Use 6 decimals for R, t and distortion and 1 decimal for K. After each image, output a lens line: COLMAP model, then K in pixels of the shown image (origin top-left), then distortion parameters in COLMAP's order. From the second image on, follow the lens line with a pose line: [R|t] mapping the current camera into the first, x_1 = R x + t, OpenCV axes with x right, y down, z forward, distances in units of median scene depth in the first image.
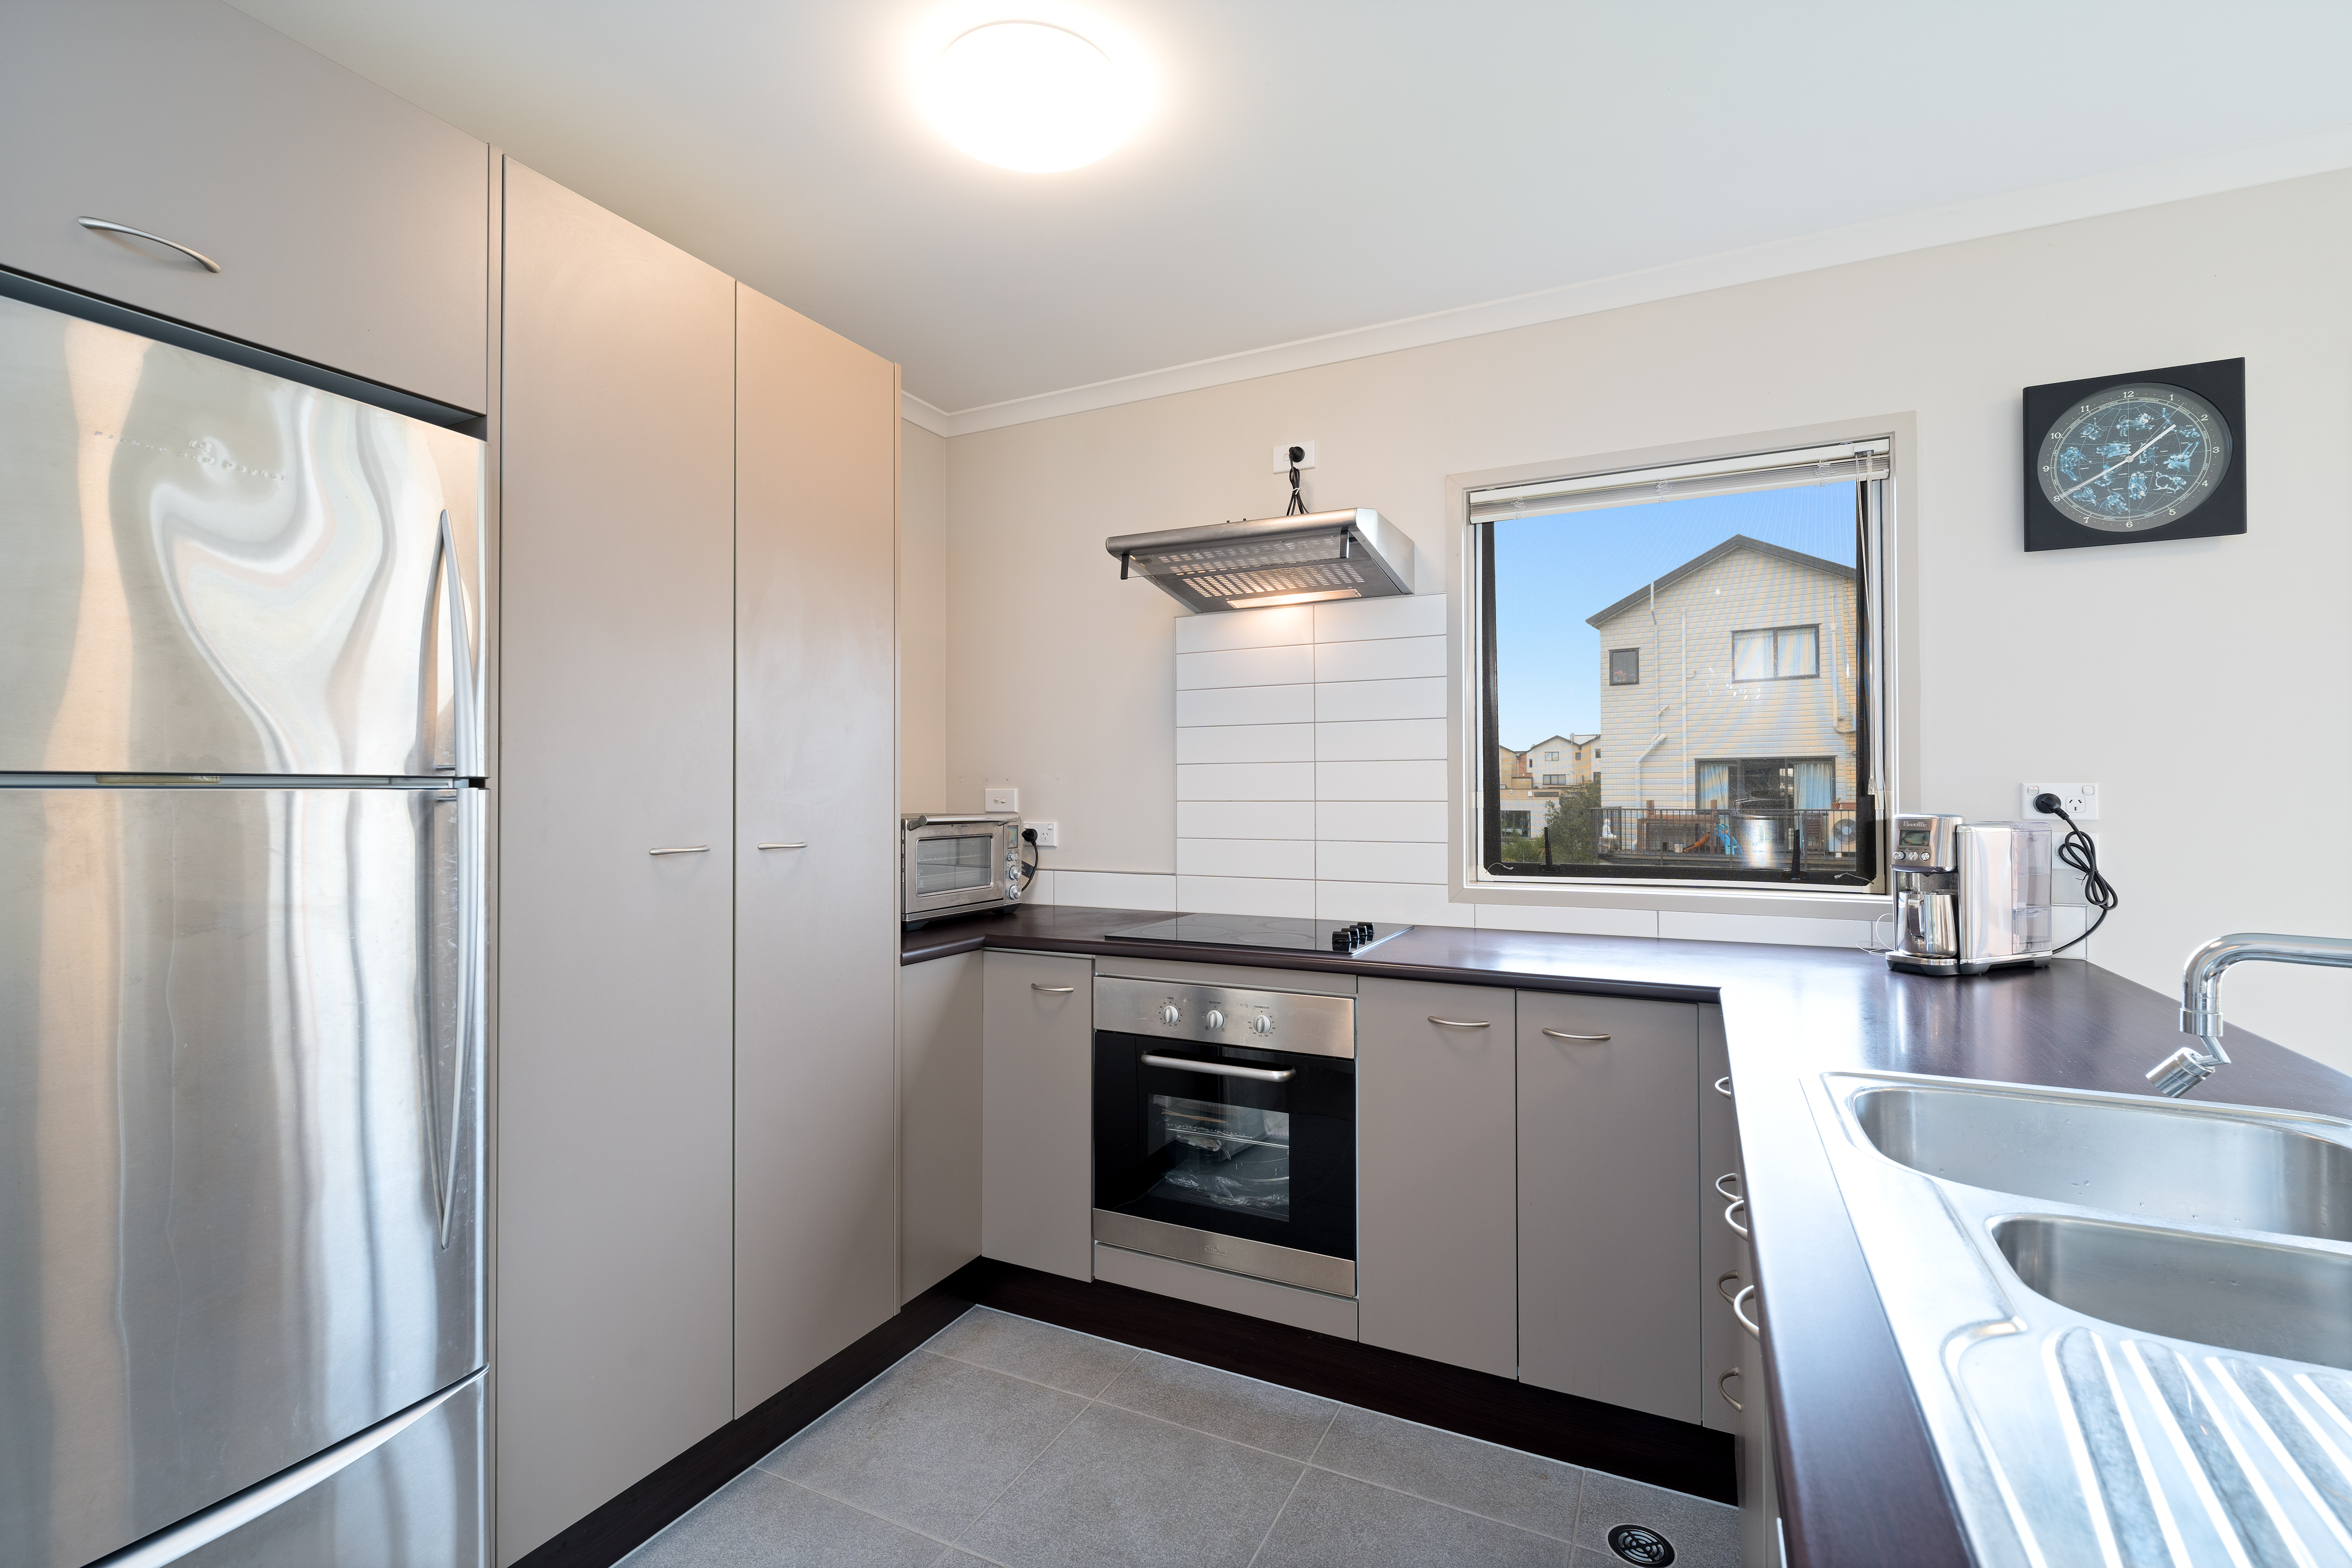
lens RADIAL K [[1050.2, 0, 1158.0], [0, 1050.2, 771.6], [0, 0, 1]] dist [-0.016265, 0.000874]
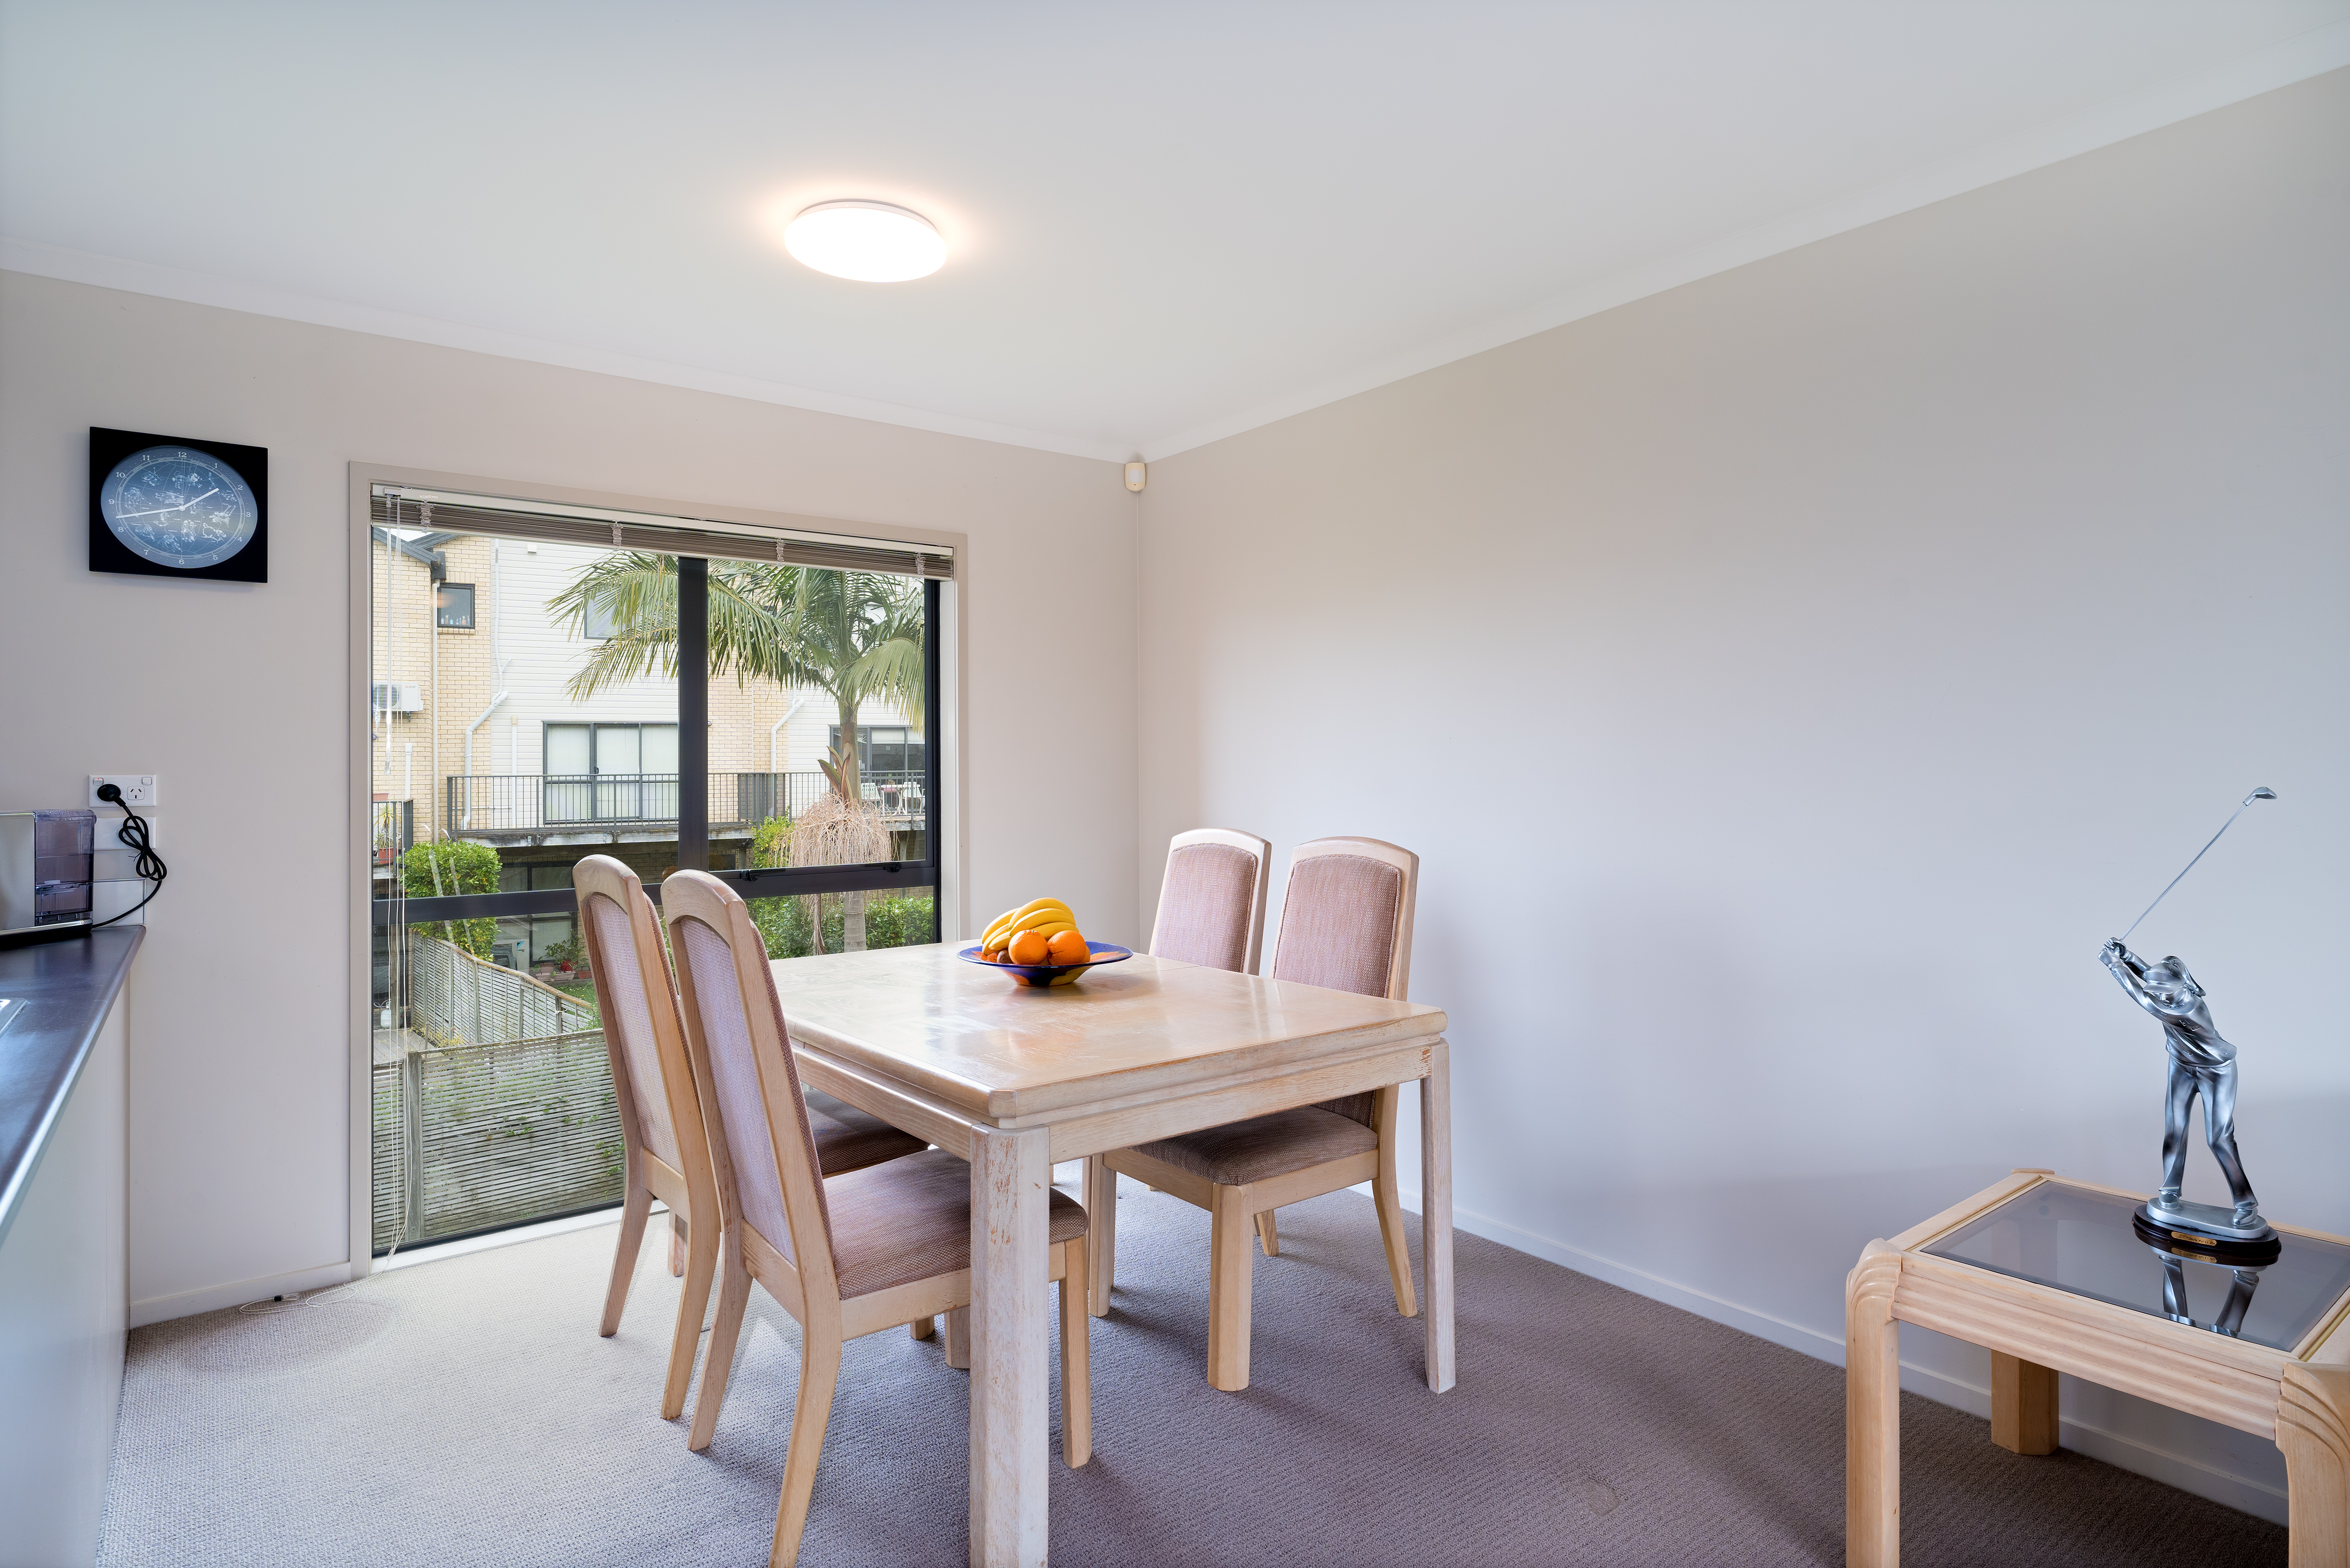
lens RADIAL K [[1256.8, 0, 1161.6], [0, 1256.8, 766.8], [0, 0, 1]] dist [0.000497, 0.000124]
pose [[0.432176, 0.006147, 0.901768, 0.106210], [-0.008111, 0.999963, -0.002929, -0.003612], [-0.901753, -0.006049, 0.432210, -0.665465]]
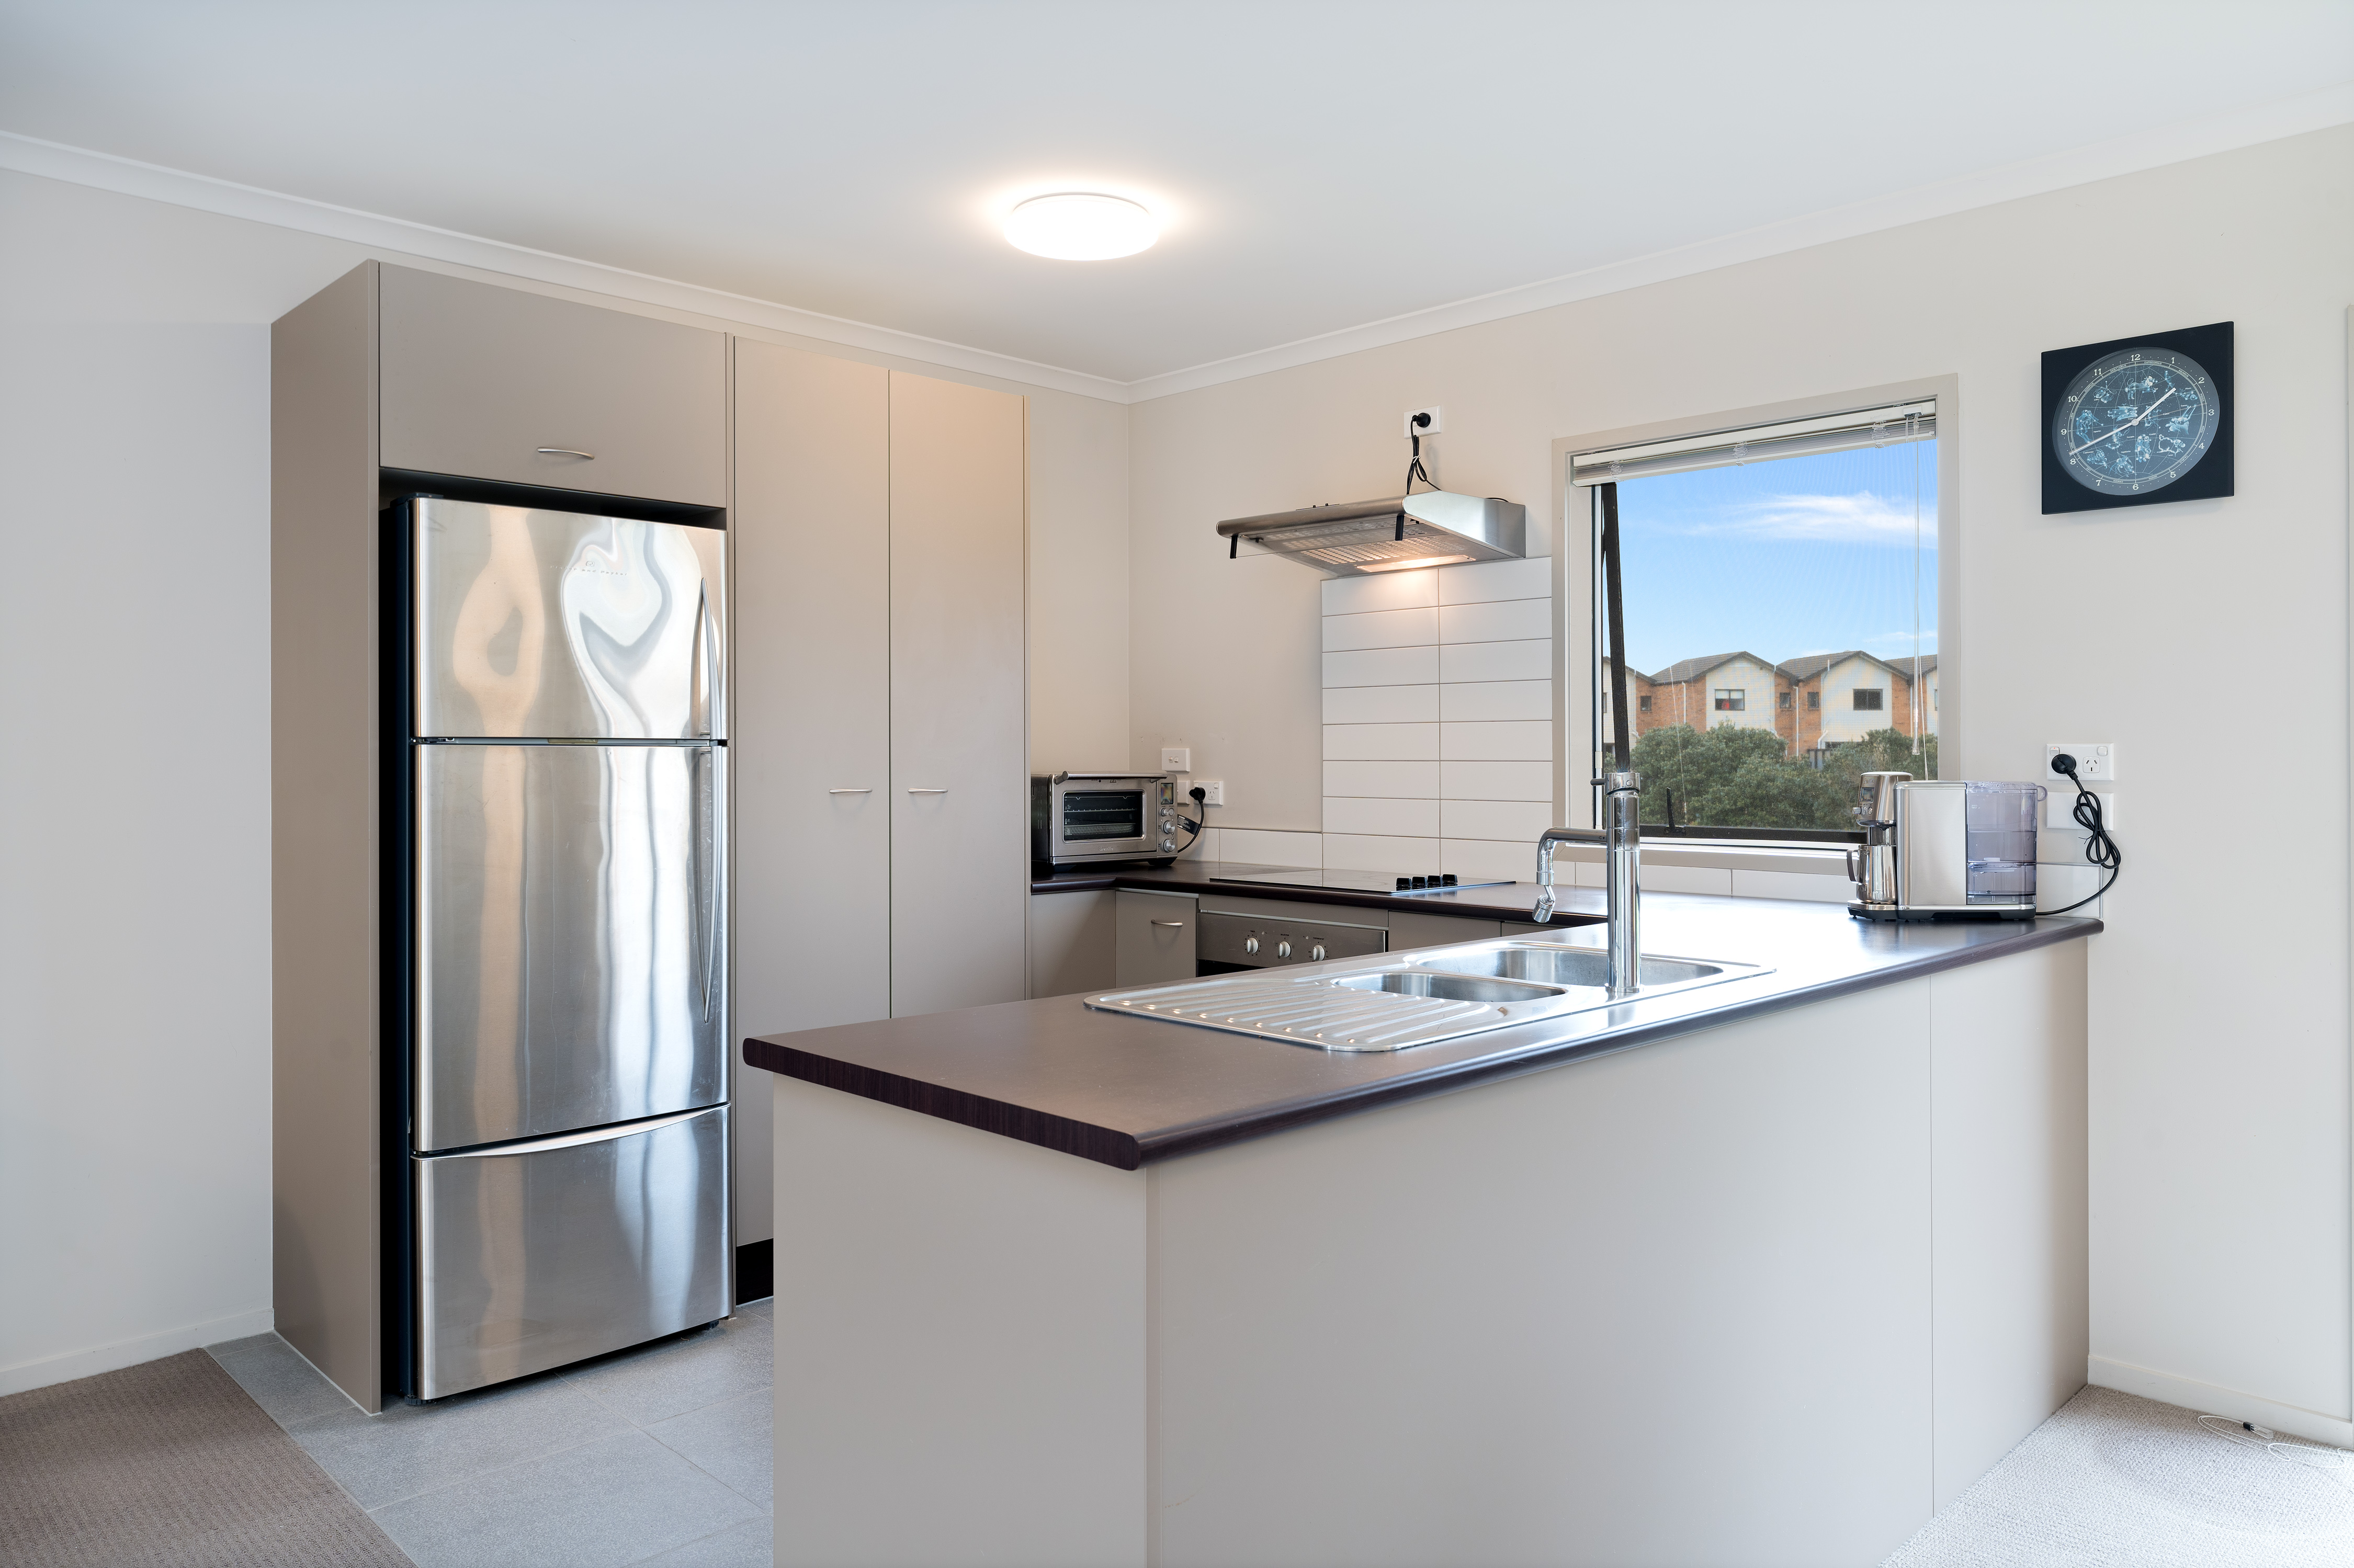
lens RADIAL K [[1591.1, 0, 1153.1], [0, 1591.1, 743.4], [0, 0, 1]] dist [0.003454, 0.000720]
pose [[0.948823, 0.000574, -0.315807, 0.514760], [0.003089, 0.999934, 0.011100, -0.009471], [0.315793, -0.011507, 0.948758, -0.765339]]
